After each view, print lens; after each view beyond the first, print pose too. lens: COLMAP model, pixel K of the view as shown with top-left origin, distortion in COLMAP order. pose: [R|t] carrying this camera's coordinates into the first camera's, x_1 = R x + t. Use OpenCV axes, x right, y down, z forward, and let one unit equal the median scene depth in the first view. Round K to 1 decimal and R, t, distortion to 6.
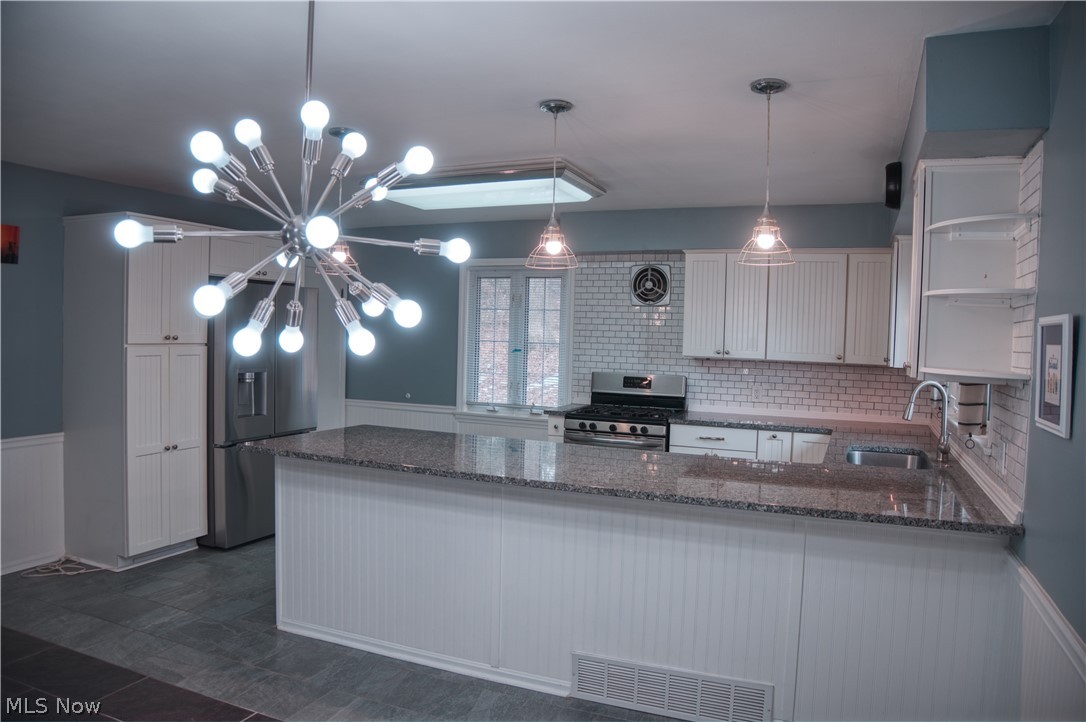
lens RADIAL K [[748.2, 0, 541.1], [0, 748.2, 361.2], [0, 0, 1]] dist [-0.149380, 0.076044]
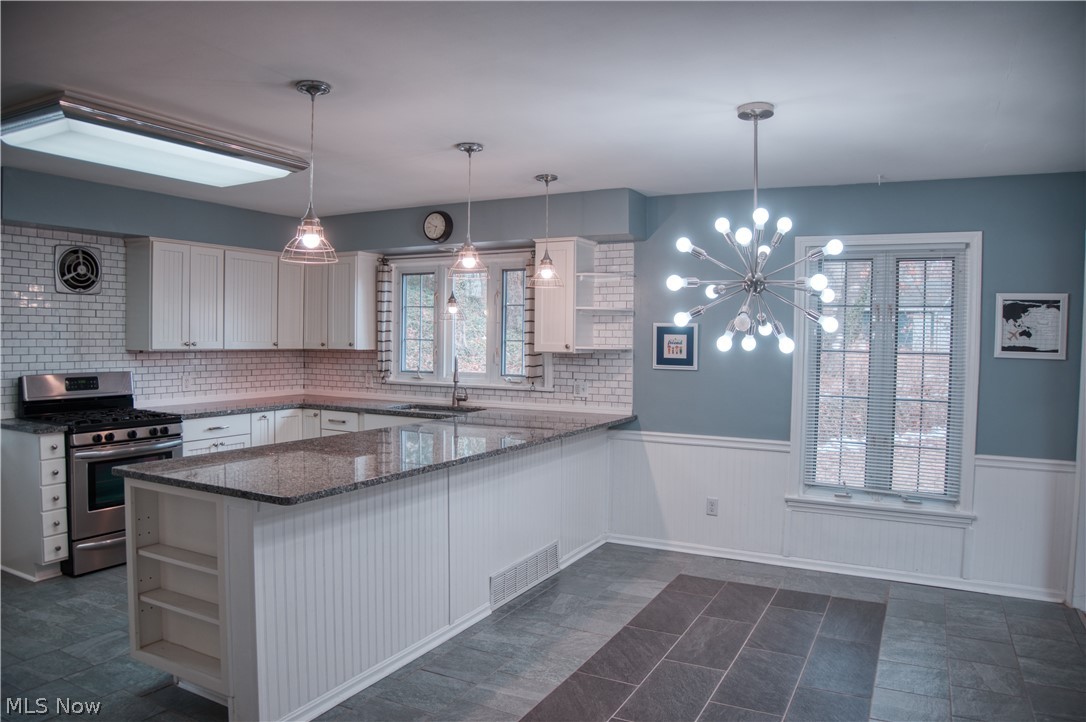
lens RADIAL K [[737.3, 0, 539.6], [0, 737.3, 358.2], [0, 0, 1]] dist [-0.142335, 0.065232]
pose [[0.077905, -0.055988, 0.995387, -1.102722], [0.026502, 0.998185, 0.054071, -0.052617], [-0.996608, 0.022167, 0.079248, 0.722132]]
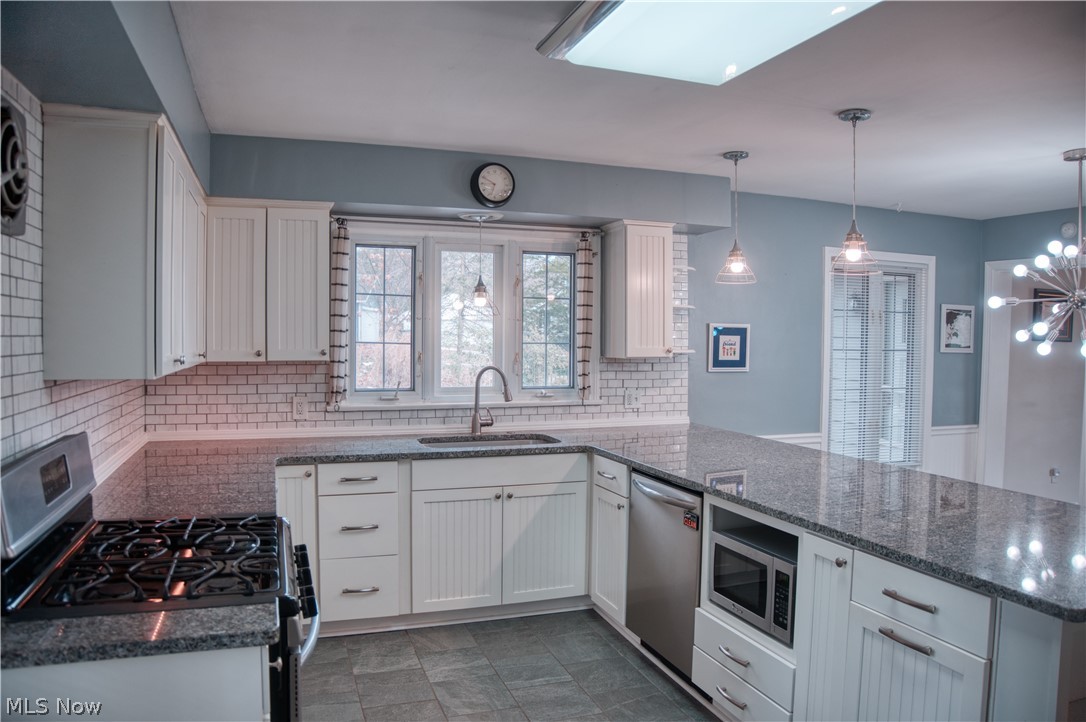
lens RADIAL K [[748.2, 0, 541.1], [0, 748.2, 361.2], [0, 0, 1]] dist [-0.149380, 0.076044]
pose [[-0.681165, -0.061298, 0.729559, -0.392319], [-0.002028, 0.996643, 0.081846, -0.081496], [-0.732127, 0.054271, -0.679003, 1.852011]]
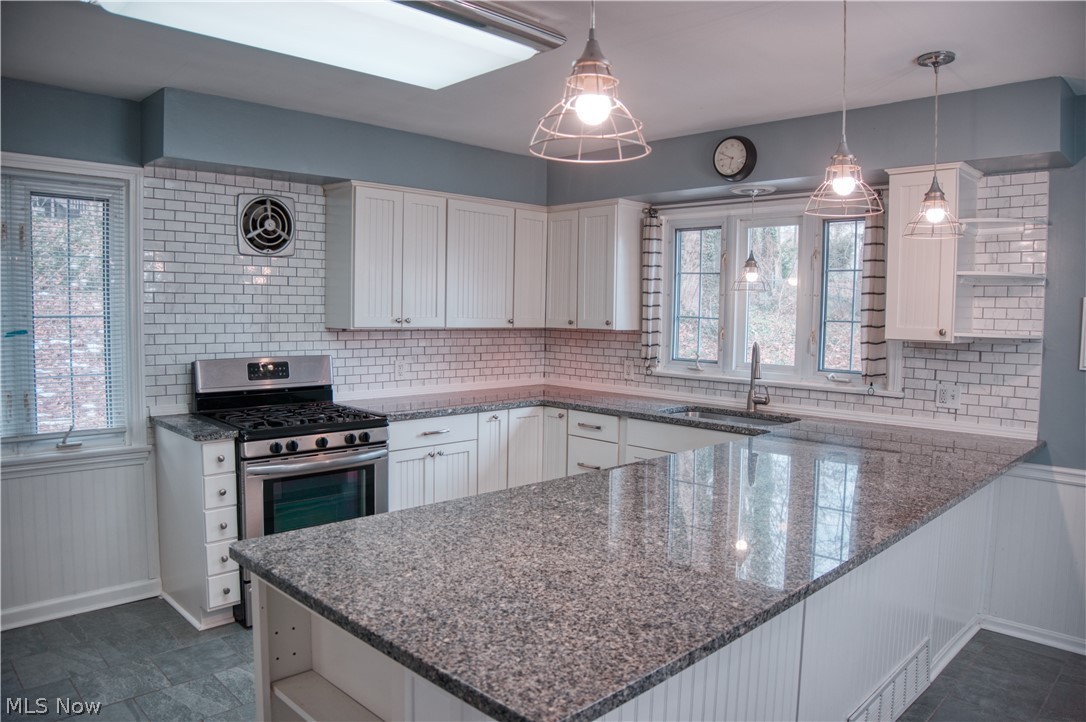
lens RADIAL K [[748.2, 0, 541.1], [0, 748.2, 361.2], [0, 0, 1]] dist [-0.149380, 0.076044]
pose [[0.374327, -0.086765, 0.923229, -0.677178], [0.026735, 0.996209, 0.082784, -0.048788], [-0.926911, -0.006305, 0.375227, 0.922077]]
